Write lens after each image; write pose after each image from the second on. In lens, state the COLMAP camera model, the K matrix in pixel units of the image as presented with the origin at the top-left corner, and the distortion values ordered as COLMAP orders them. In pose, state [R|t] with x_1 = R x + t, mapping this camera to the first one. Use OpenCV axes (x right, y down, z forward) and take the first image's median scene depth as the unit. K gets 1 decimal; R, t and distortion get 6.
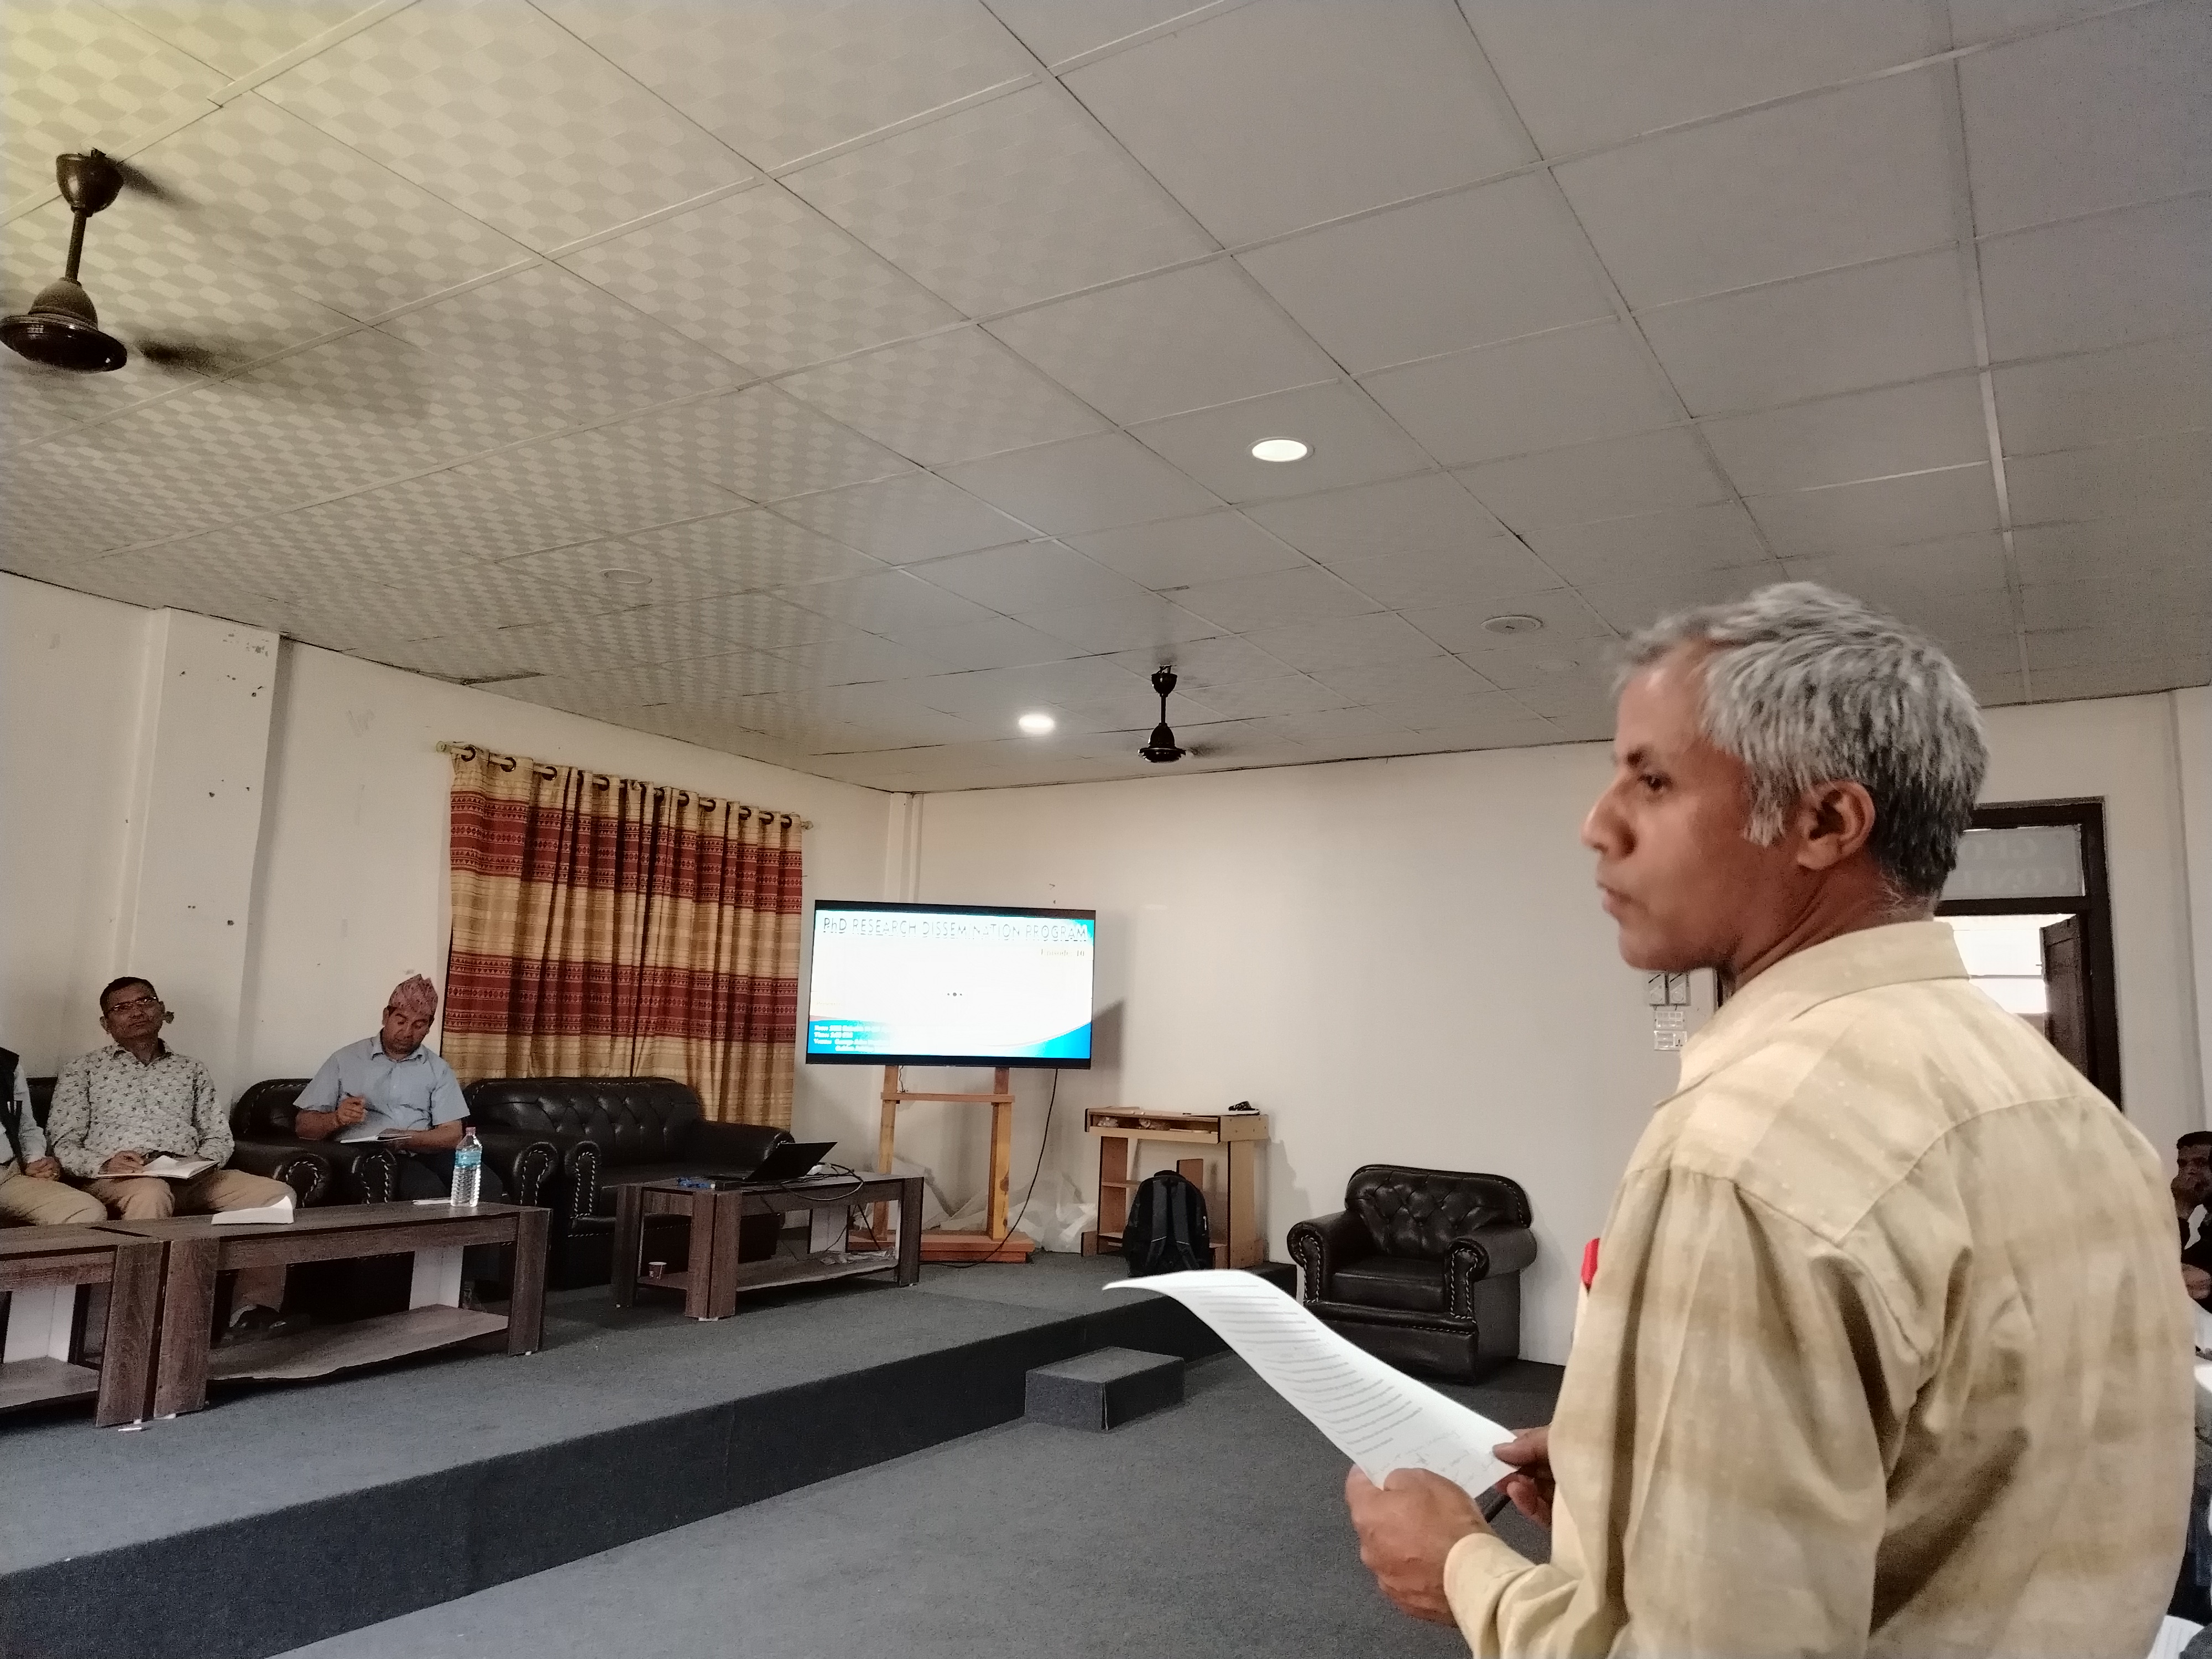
lens RADIAL K [[1506.1, 0, 1093.0], [0, 1506.1, 832.4], [0, 0, 1]] dist [0.095654, -0.149513]
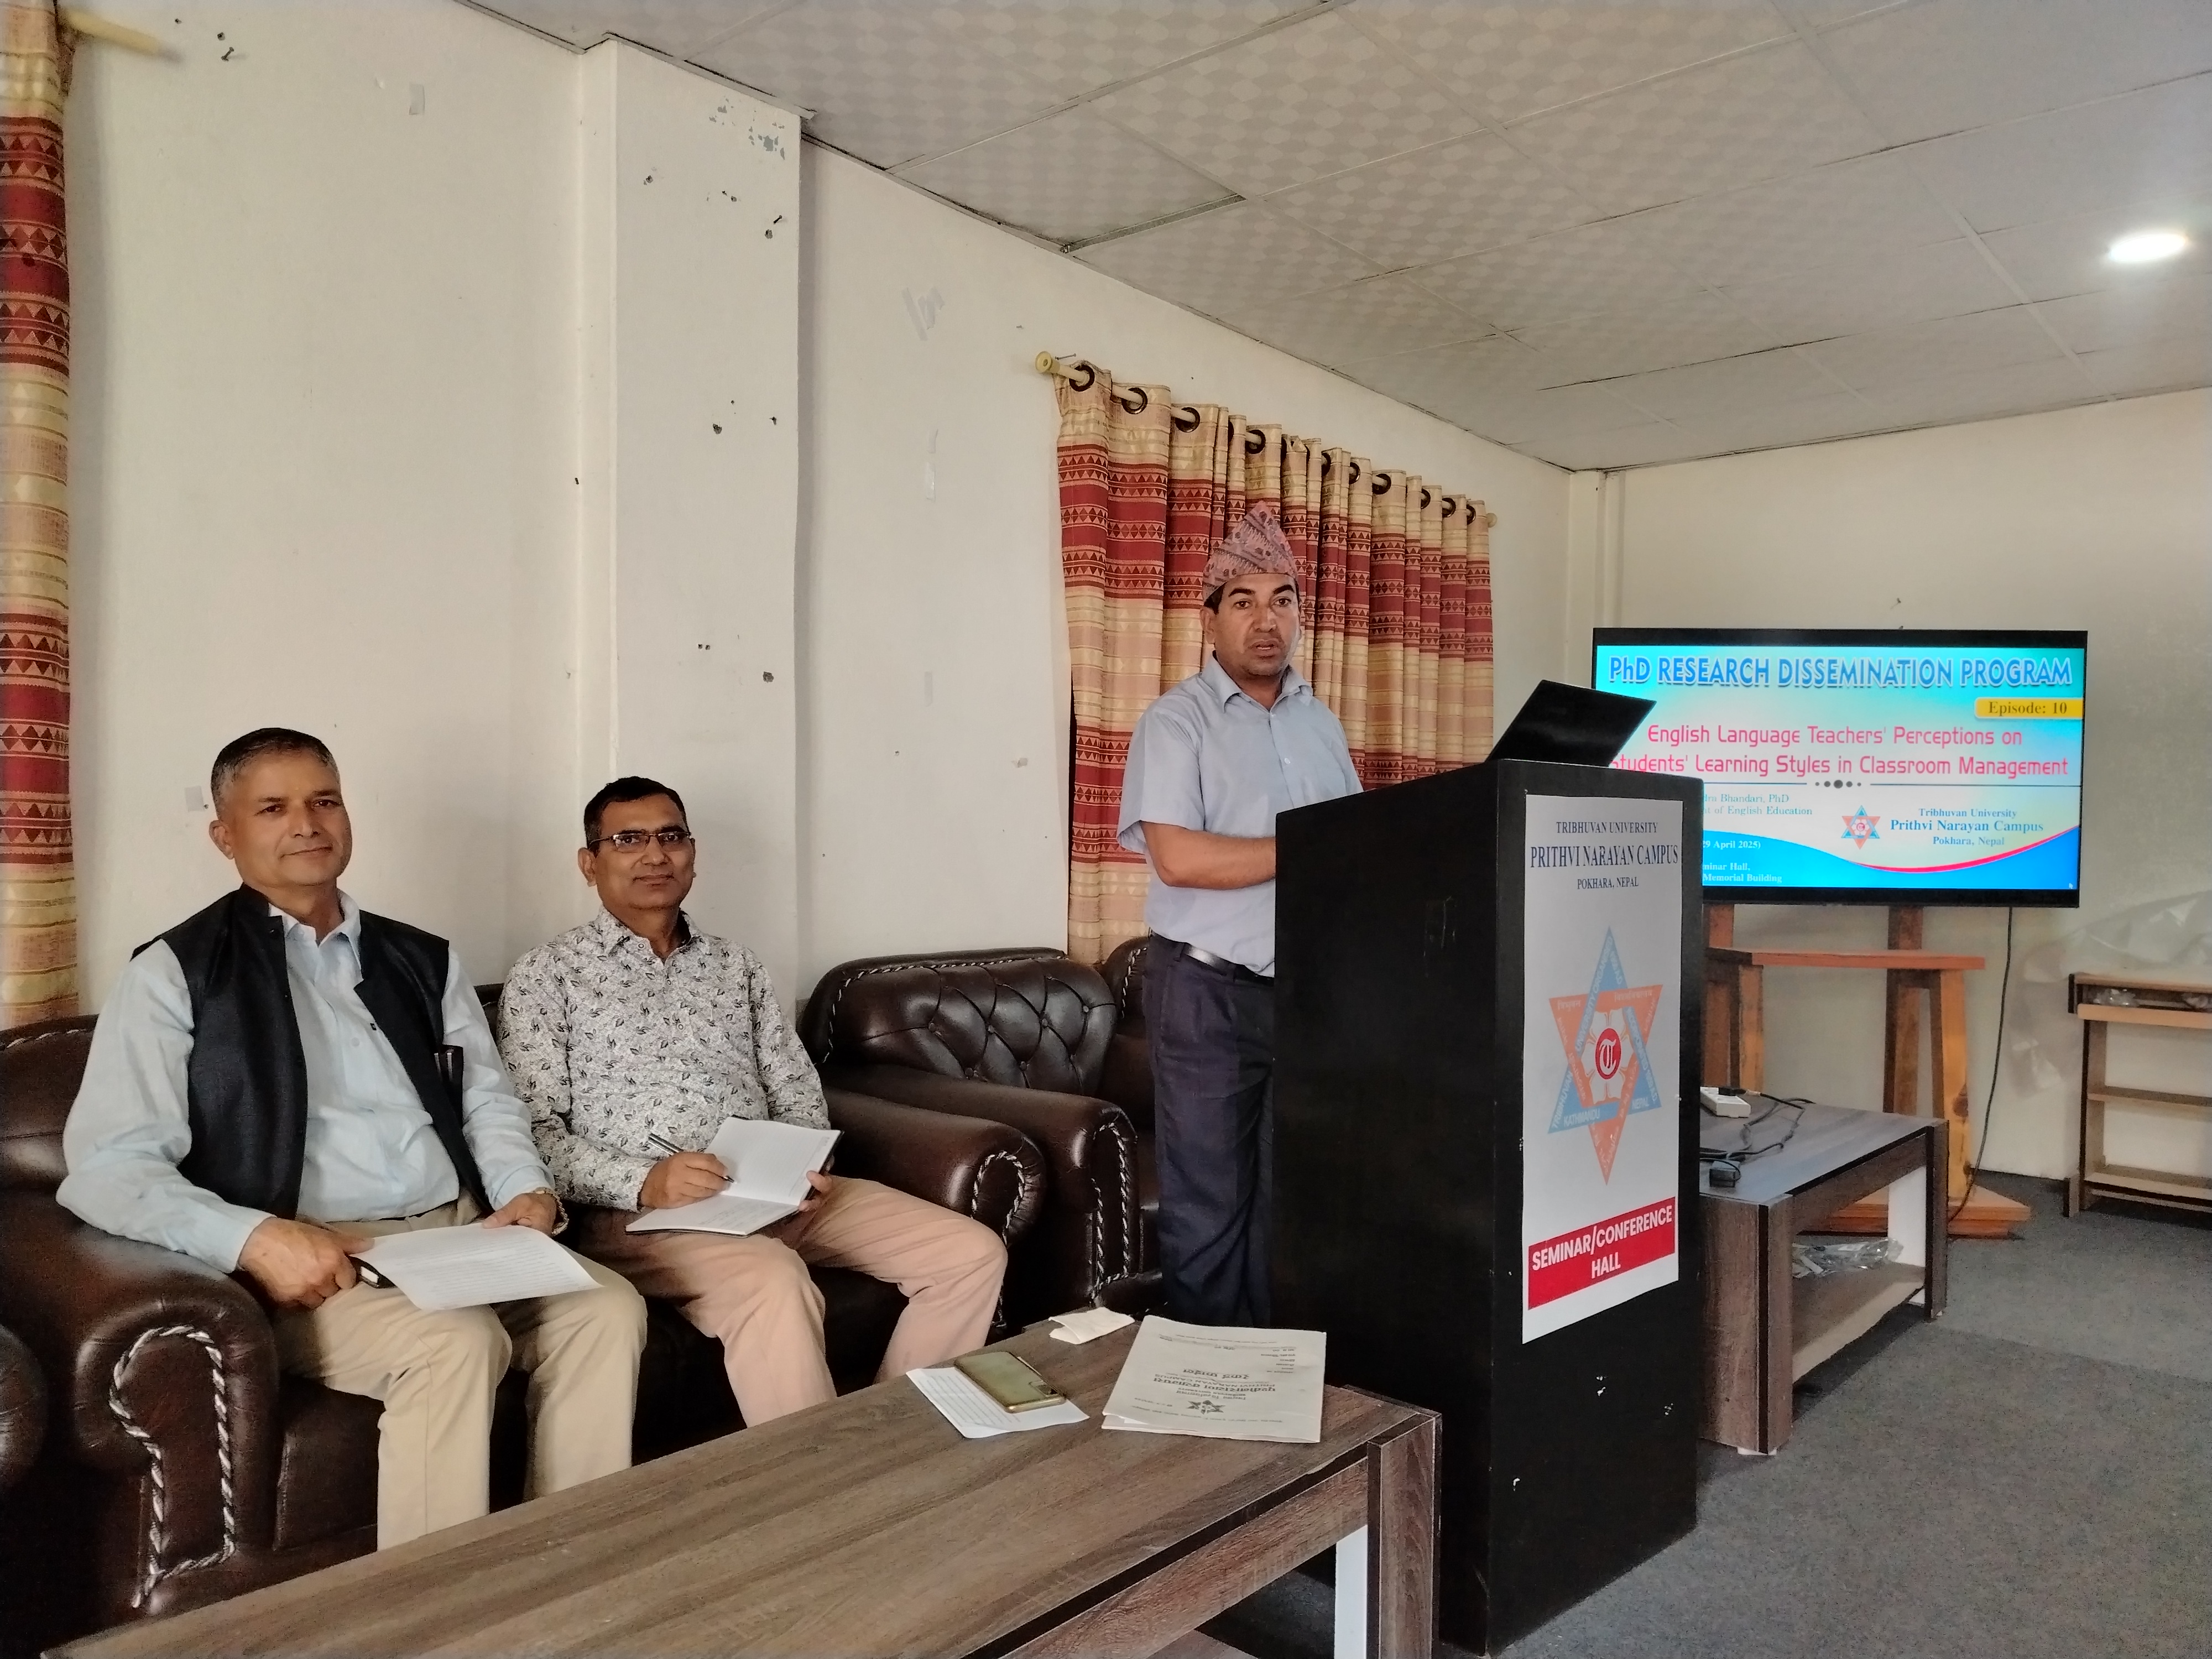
lens RADIAL K [[1506.1, 0, 1093.0], [0, 1506.1, 832.4], [0, 0, 1]] dist [0.095654, -0.149513]
pose [[0.988122, -0.012581, -0.153156, -0.307891], [0.034661, 0.989208, 0.142361, 0.034028], [0.149712, -0.145979, 0.977894, 0.405972]]
